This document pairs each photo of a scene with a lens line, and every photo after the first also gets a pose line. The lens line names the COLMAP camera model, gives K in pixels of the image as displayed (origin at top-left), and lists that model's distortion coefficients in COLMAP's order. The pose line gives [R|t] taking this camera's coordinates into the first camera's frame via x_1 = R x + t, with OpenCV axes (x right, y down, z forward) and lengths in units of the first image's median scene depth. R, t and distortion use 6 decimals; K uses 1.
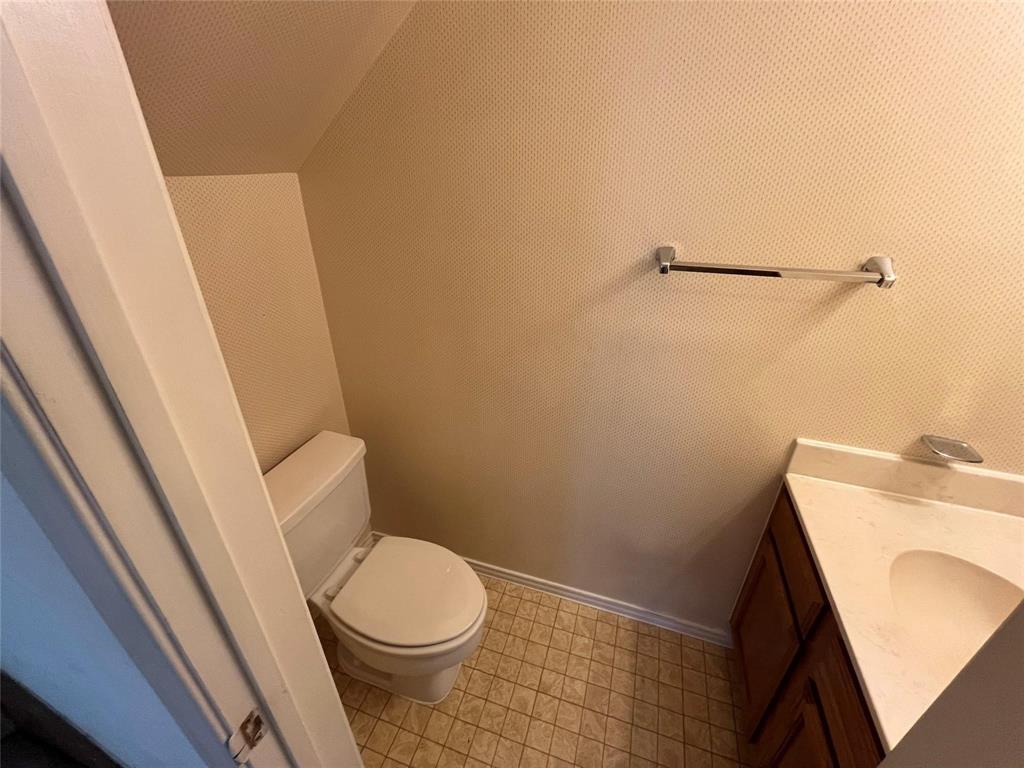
lens RADIAL K [[417.8, 0, 510.3], [0, 417.8, 385.6], [0, 0, 1]] dist [-0.002036, 0.000799]
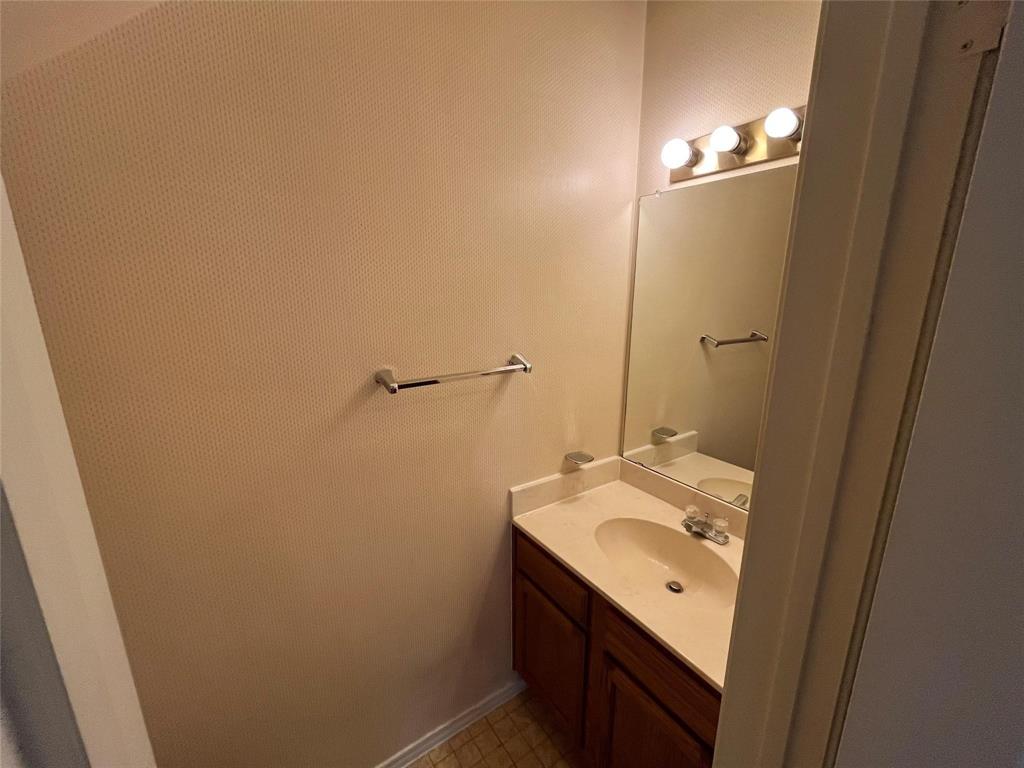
lens RADIAL K [[417.8, 0, 509.9], [0, 417.8, 385.0], [0, 0, 1]] dist [-0.002036, 0.000799]
pose [[0.606456, -0.189515, 0.772202, -0.282814], [0.372037, 0.925944, -0.064936, -0.097830], [-0.702709, 0.326669, 0.632050, 0.074226]]
